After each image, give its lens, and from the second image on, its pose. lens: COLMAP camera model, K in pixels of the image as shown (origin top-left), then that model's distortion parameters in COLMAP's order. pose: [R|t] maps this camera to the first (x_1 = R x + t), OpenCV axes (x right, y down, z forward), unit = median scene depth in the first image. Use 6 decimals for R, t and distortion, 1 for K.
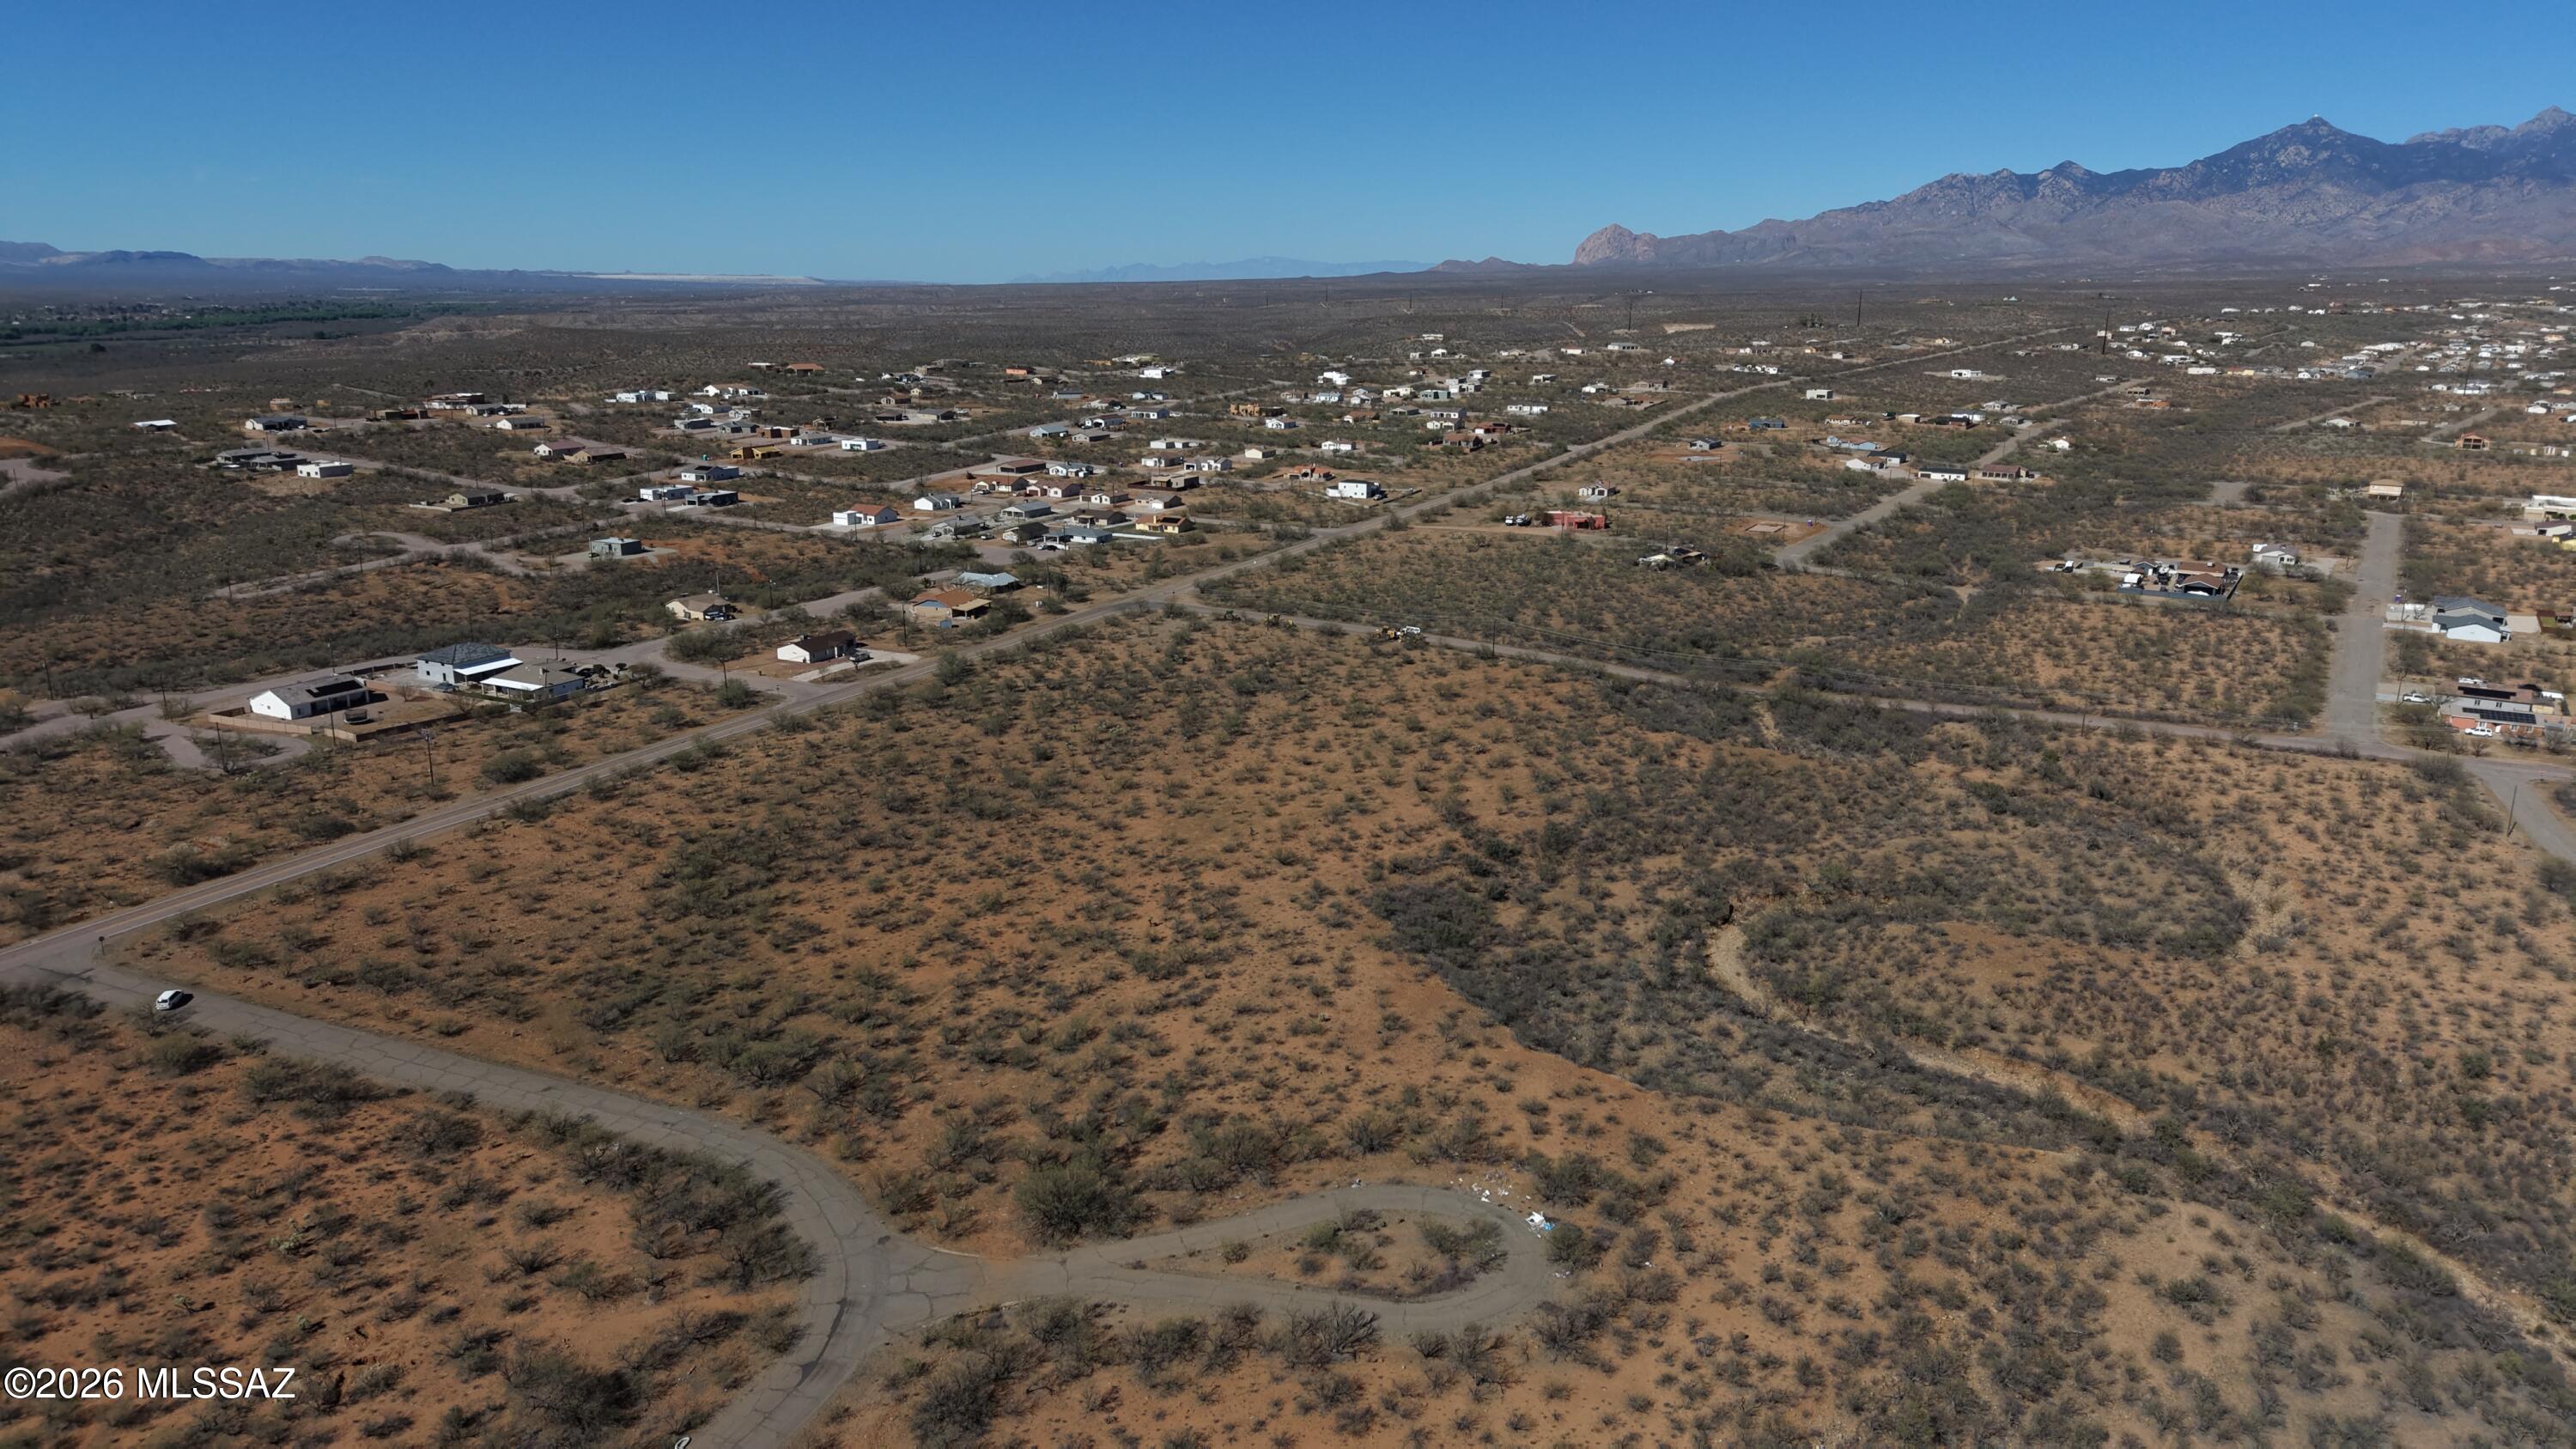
lens RADIAL K [[1718.3, 0, 1284.4], [0, 1718.3, 718.7], [0, 0, 1]] dist [0.036133, -0.038037]
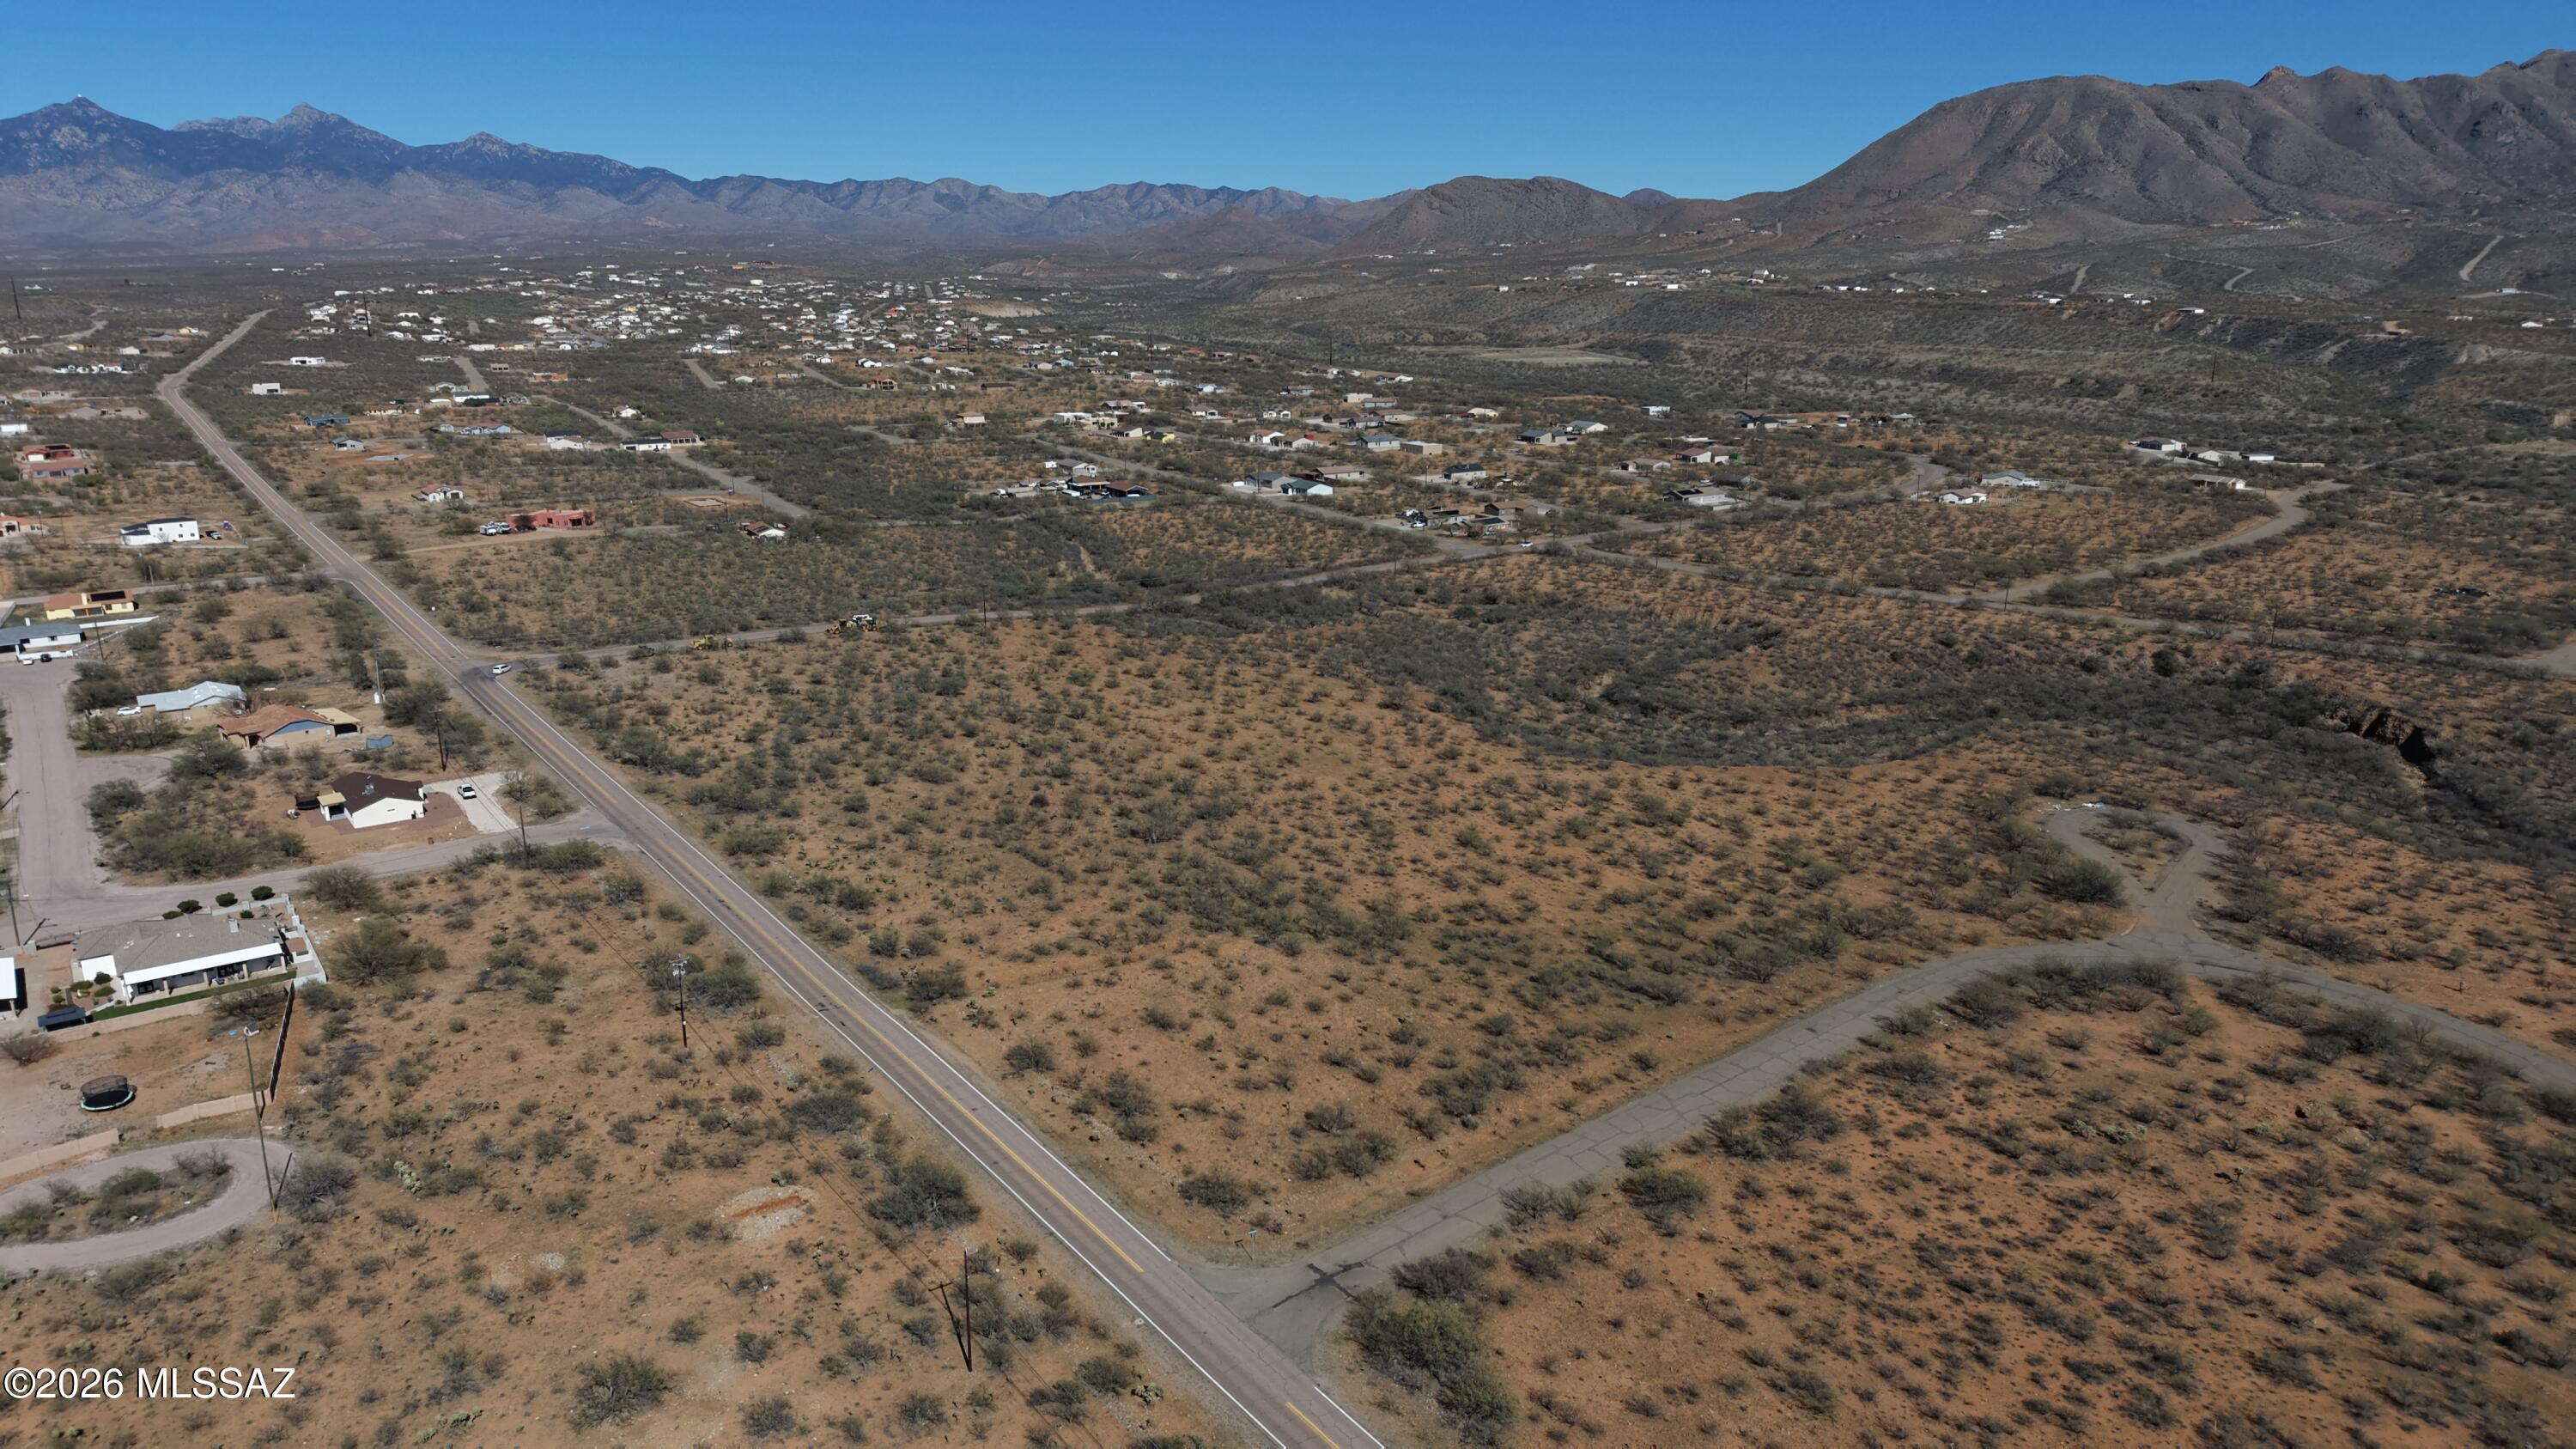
lens RADIAL K [[1718.3, 0, 1281.0], [0, 1718.3, 724.3], [0, 0, 1]] dist [0.036133, -0.038037]
pose [[0.446164, -0.240549, 0.862017, -0.313276], [0.231904, 0.961376, 0.148247, -0.039884], [-0.864383, 0.133763, 0.484715, 0.171074]]
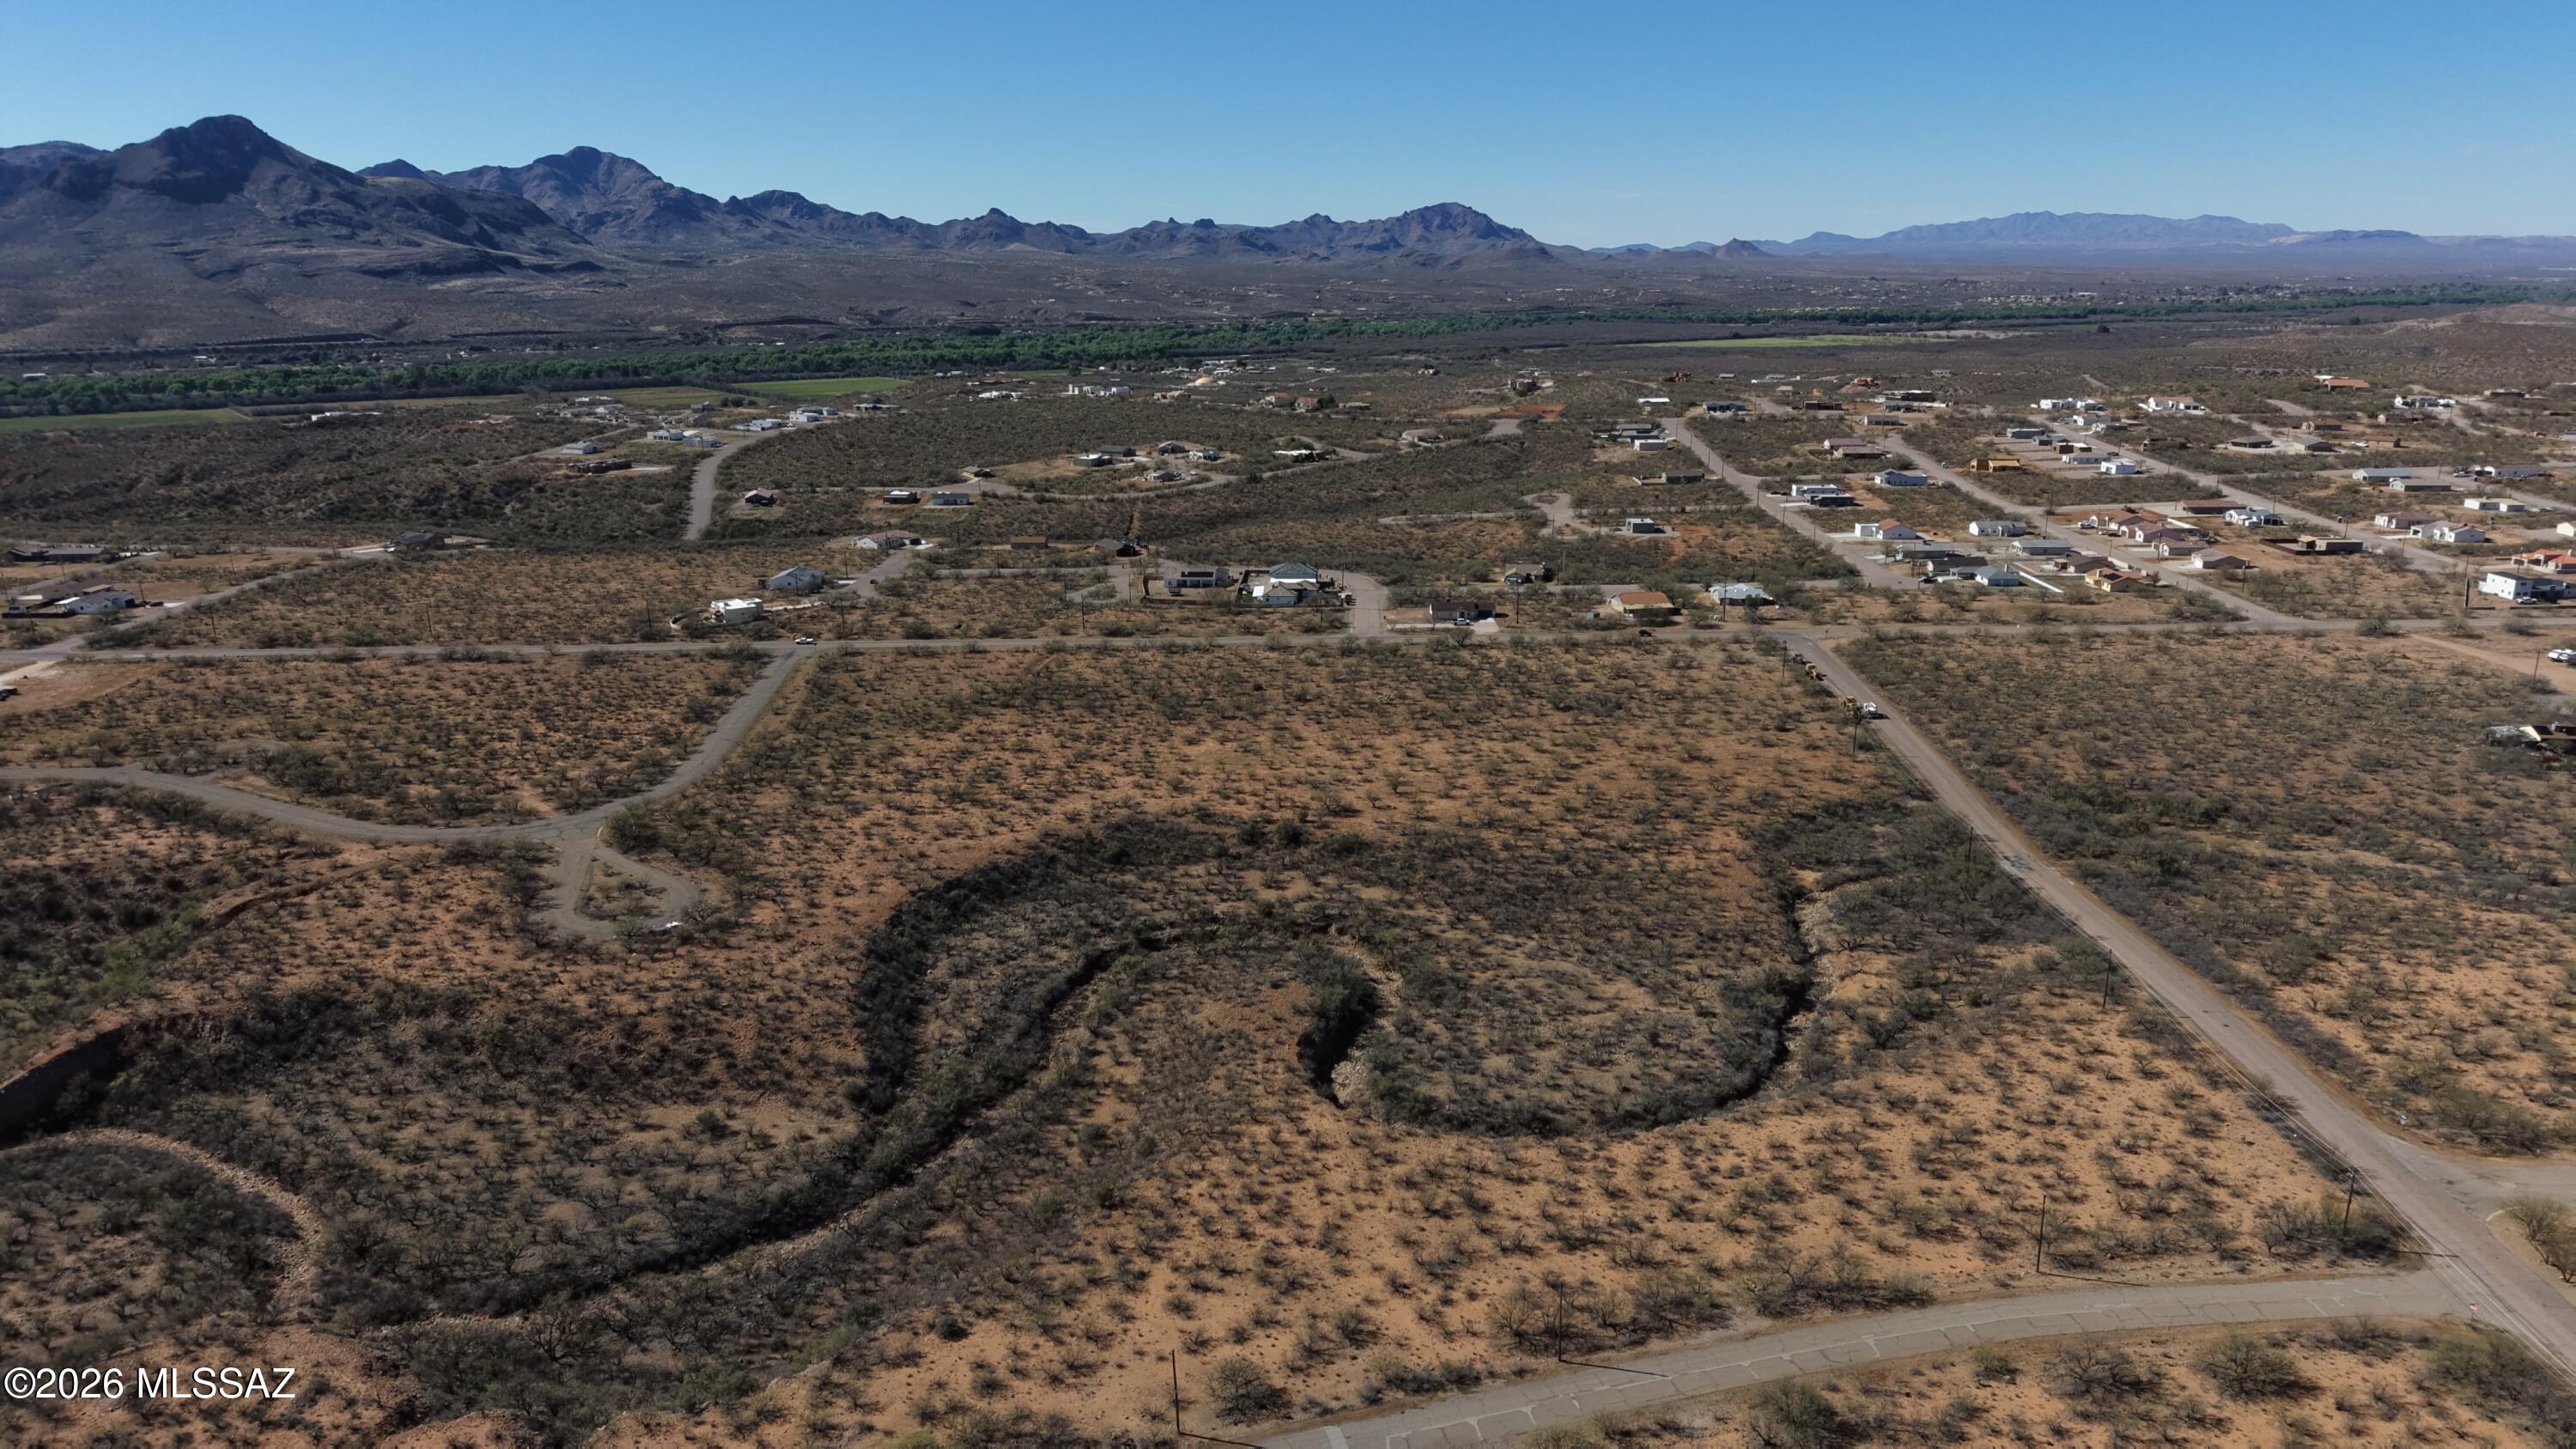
lens RADIAL K [[1718.3, 0, 1284.3], [0, 1718.3, 729.1], [0, 0, 1]] dist [0.036133, -0.038037]
pose [[0.437598, 0.232071, -0.868706, 0.359972], [-0.216703, 0.964862, 0.148597, -0.053112], [0.872667, 0.123226, 0.472512, 0.139939]]
